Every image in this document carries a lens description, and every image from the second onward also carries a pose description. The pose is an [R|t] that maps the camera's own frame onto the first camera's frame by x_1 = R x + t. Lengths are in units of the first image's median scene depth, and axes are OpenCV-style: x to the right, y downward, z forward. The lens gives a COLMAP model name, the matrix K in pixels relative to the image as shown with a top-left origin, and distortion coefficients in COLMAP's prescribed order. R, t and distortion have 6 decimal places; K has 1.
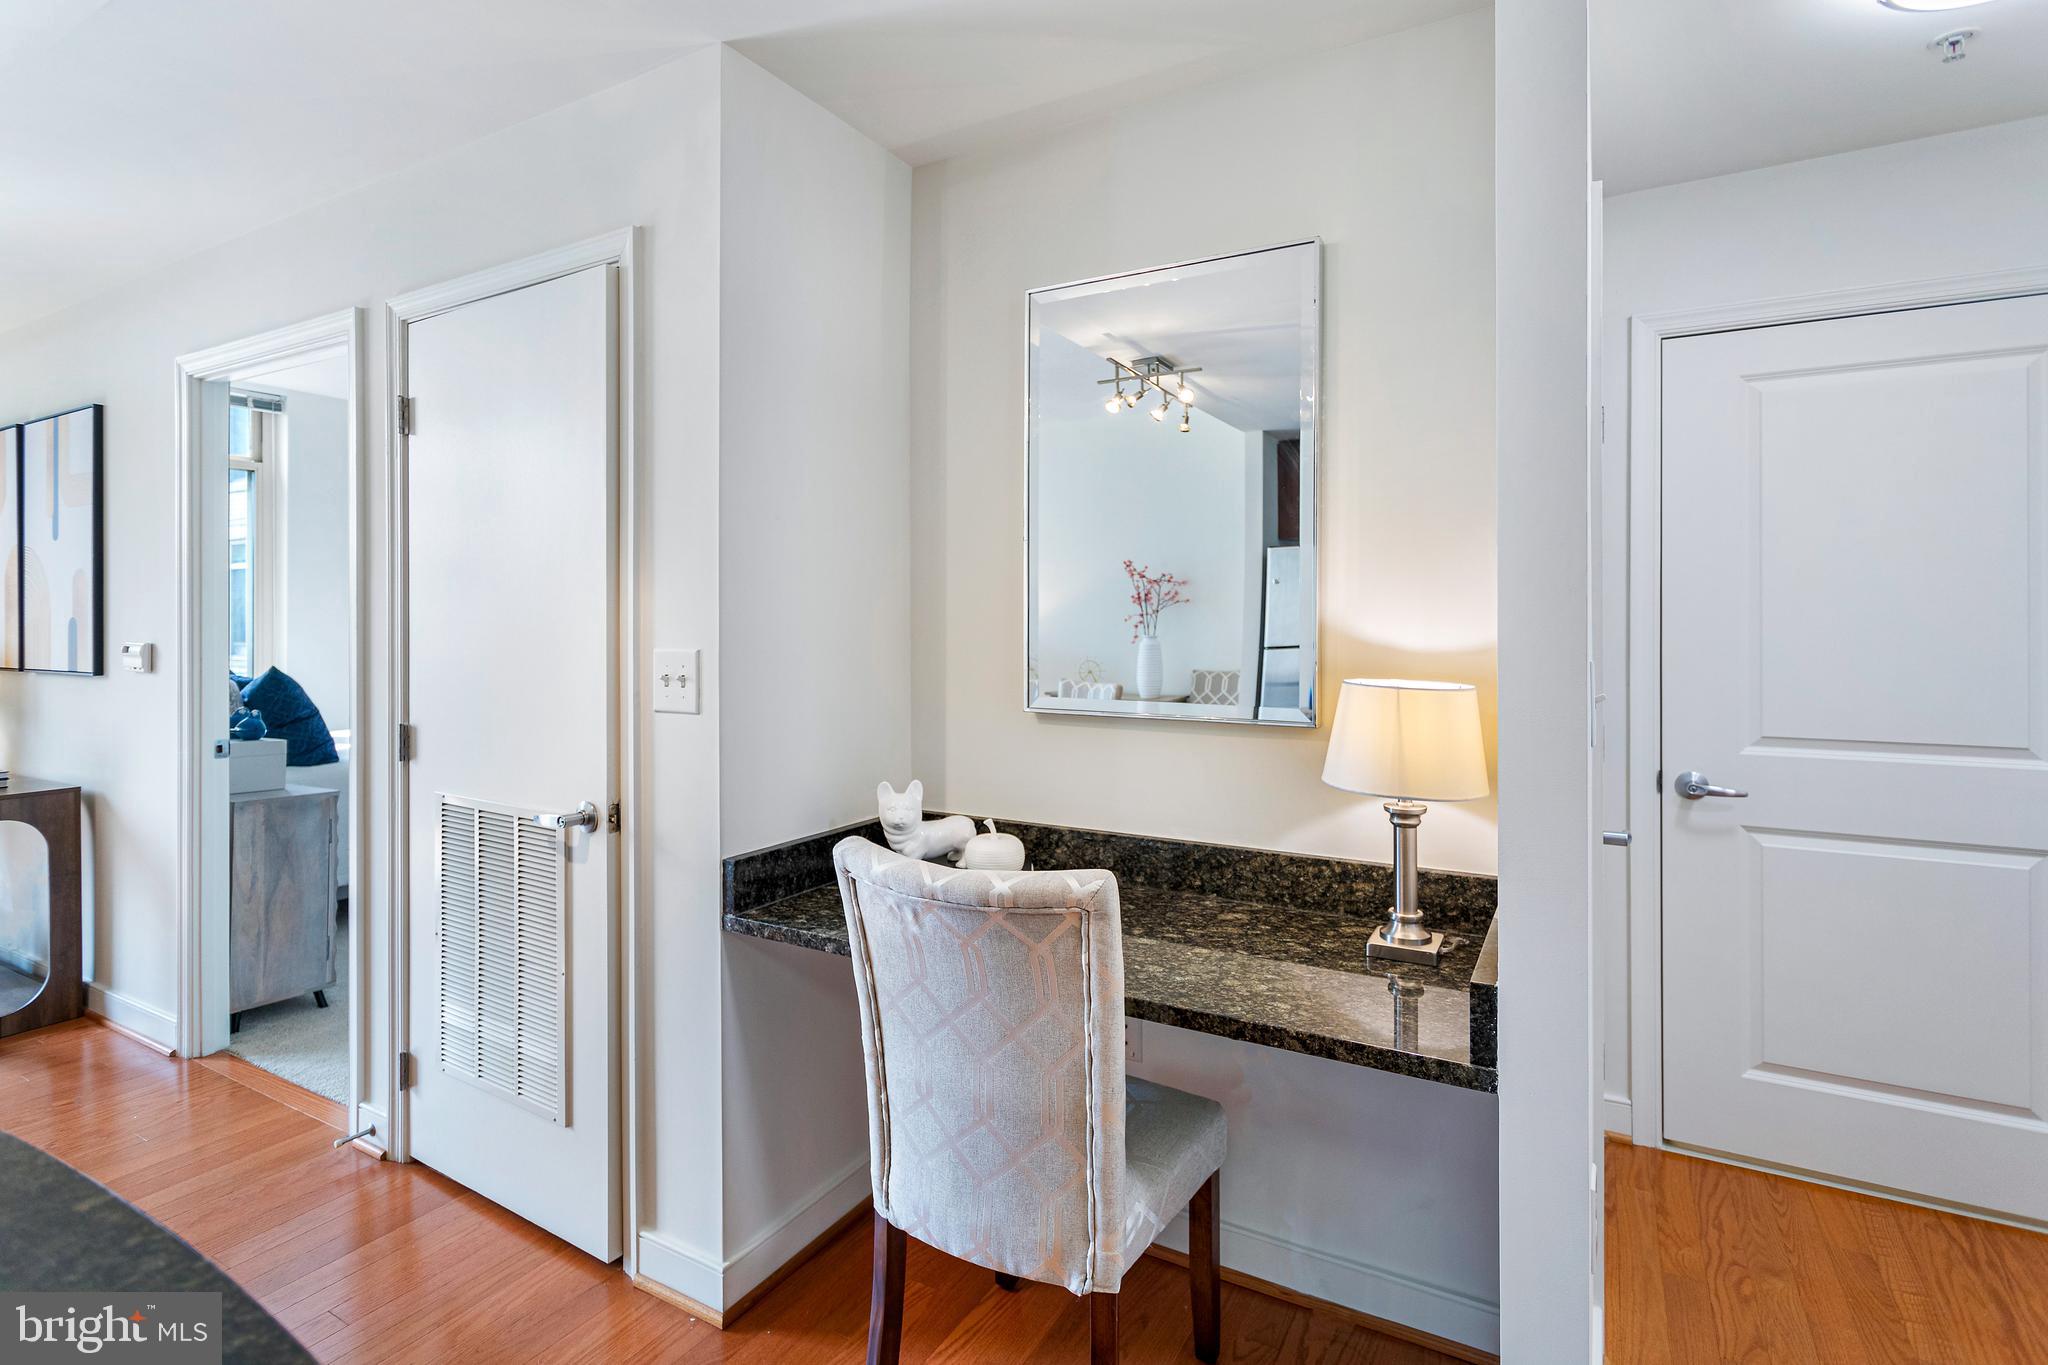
lens RADIAL K [[994.1, 0, 1066.5], [0, 994.1, 624.8], [0, 0, 1]] dist [-0.001498, -0.000357]
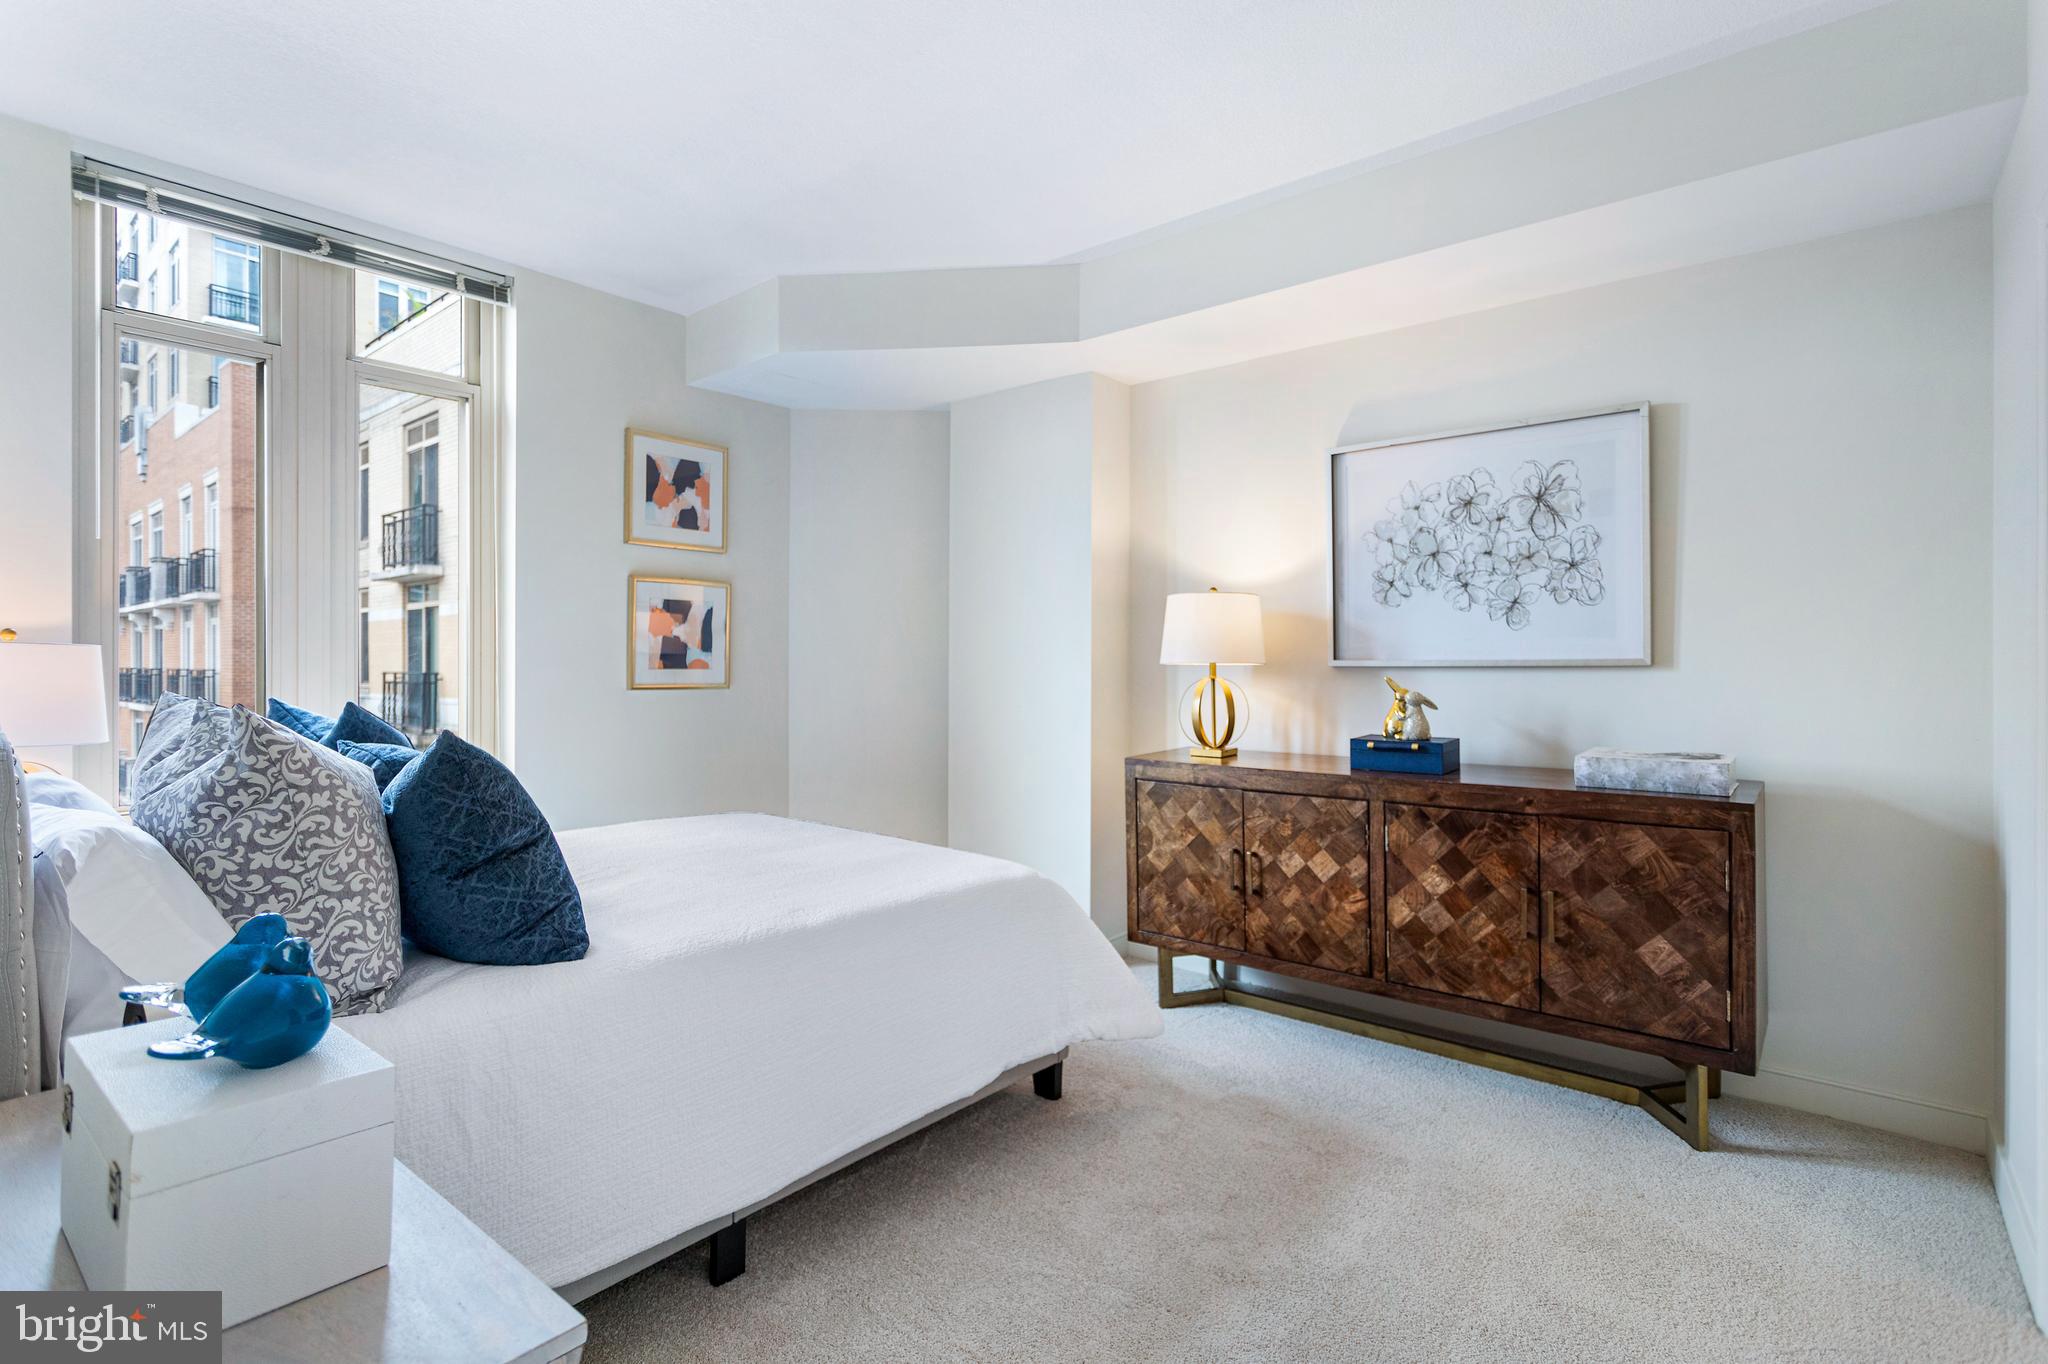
lens RADIAL K [[970.8, 0, 1017.5], [0, 970.8, 665.8], [0, 0, 1]] dist [0.005739, 0.000712]
pose [[0.977007, 0.000046, -0.213208, -0.979158], [0.001228, 0.999982, 0.005840, 0.021337], [0.213205, -0.005968, 0.976989, 1.322779]]
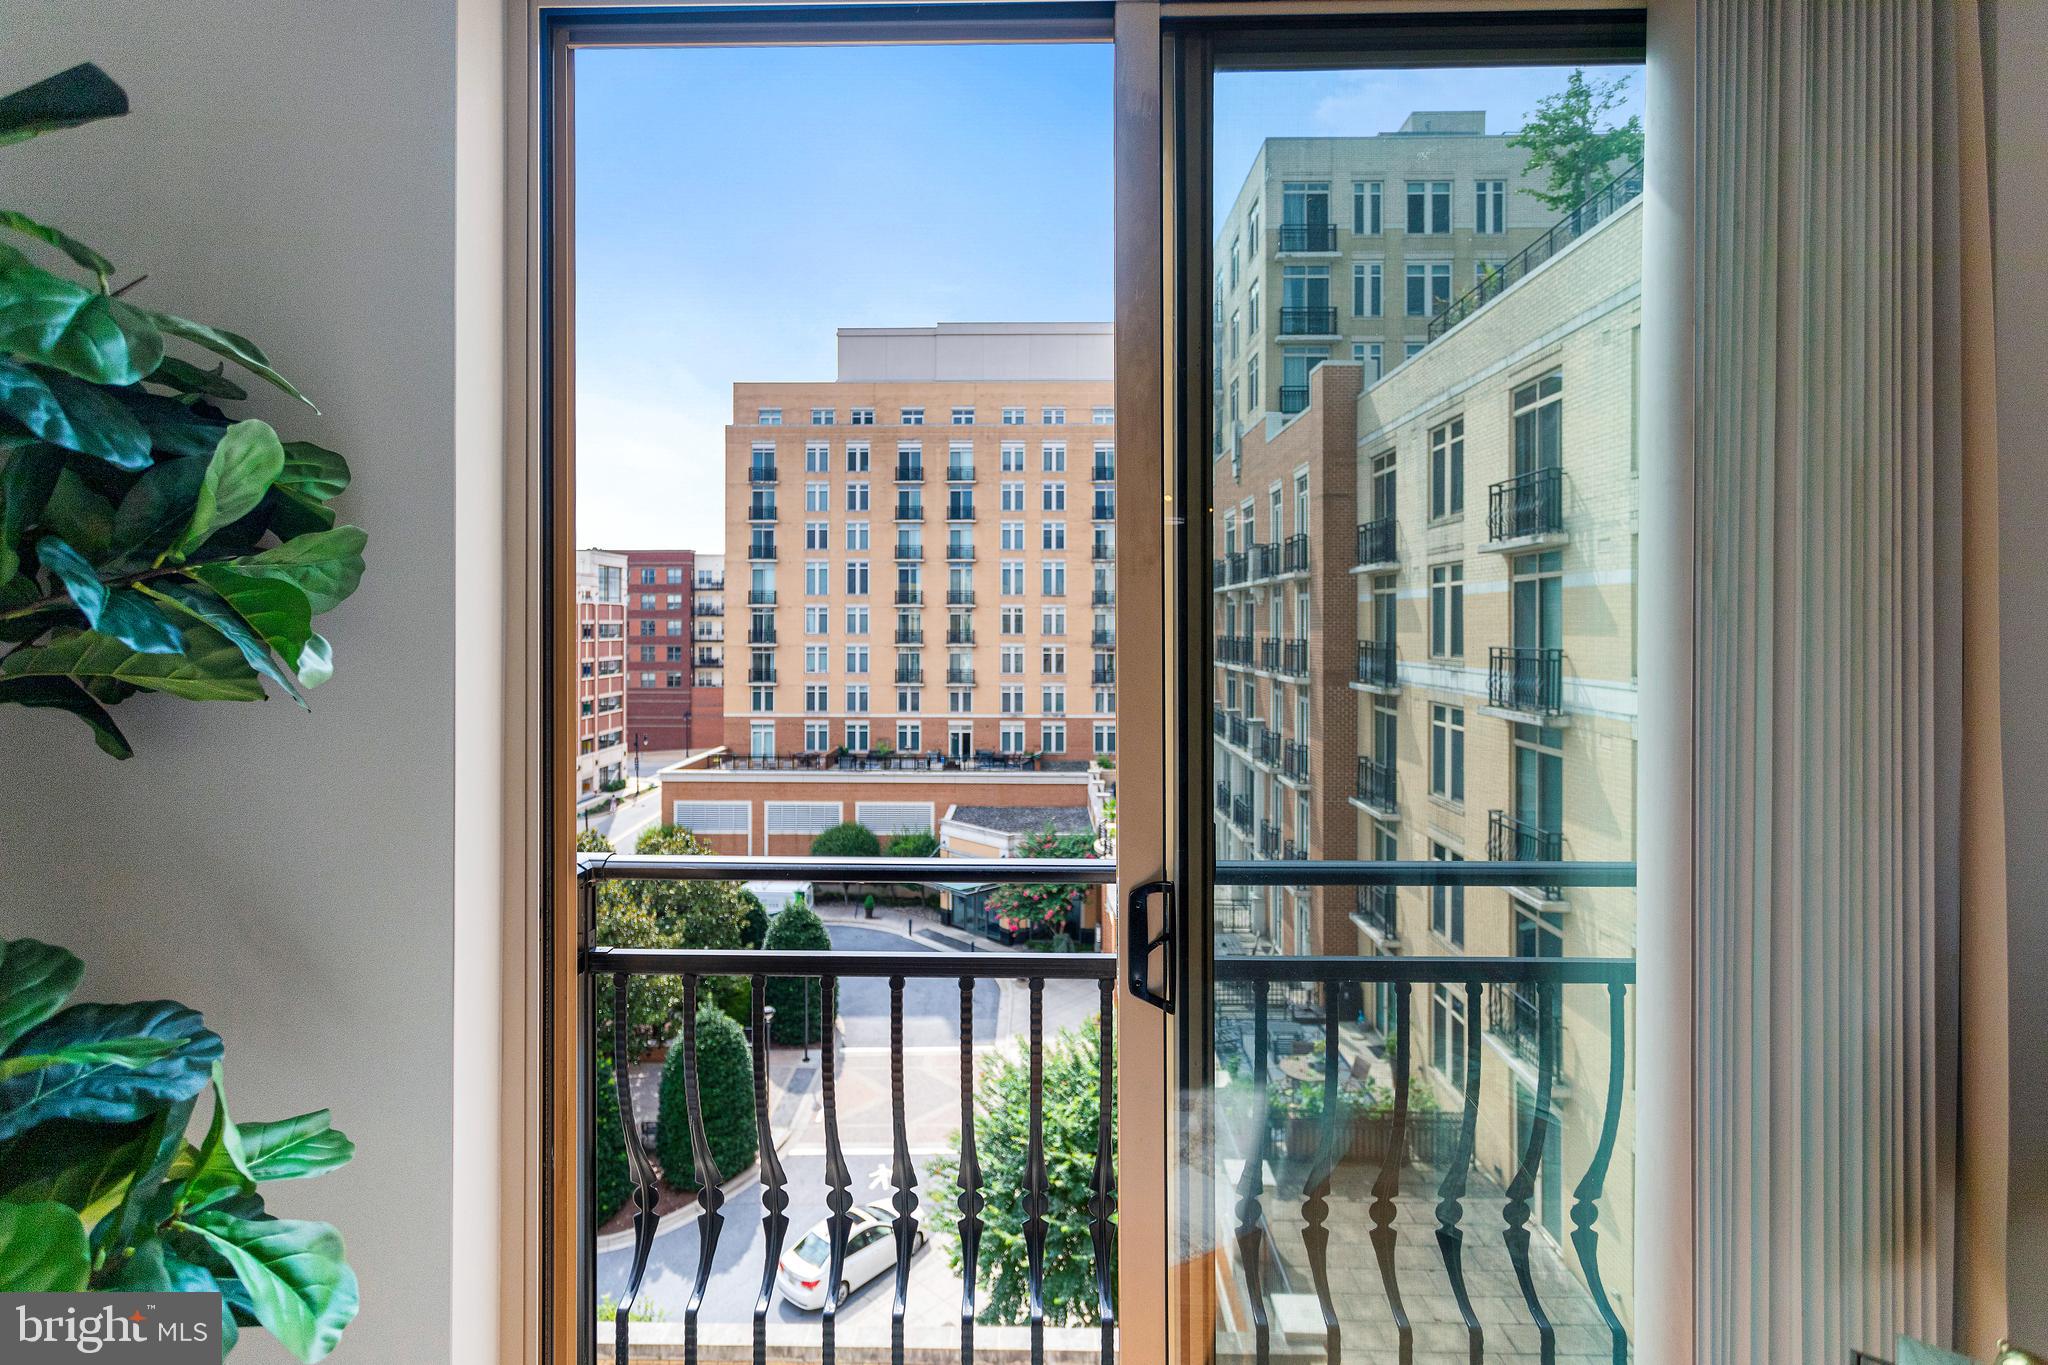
lens RADIAL K [[974.8, 0, 1002.6], [0, 974.8, 620.7], [0, 0, 1]] dist [-0.002532, 0.000337]
pose [[0.453238, -0.001854, -0.891388, -2.514845], [-0.002932, 0.999989, -0.003571, -0.054081], [0.891385, 0.004232, 0.453227, 1.071773]]
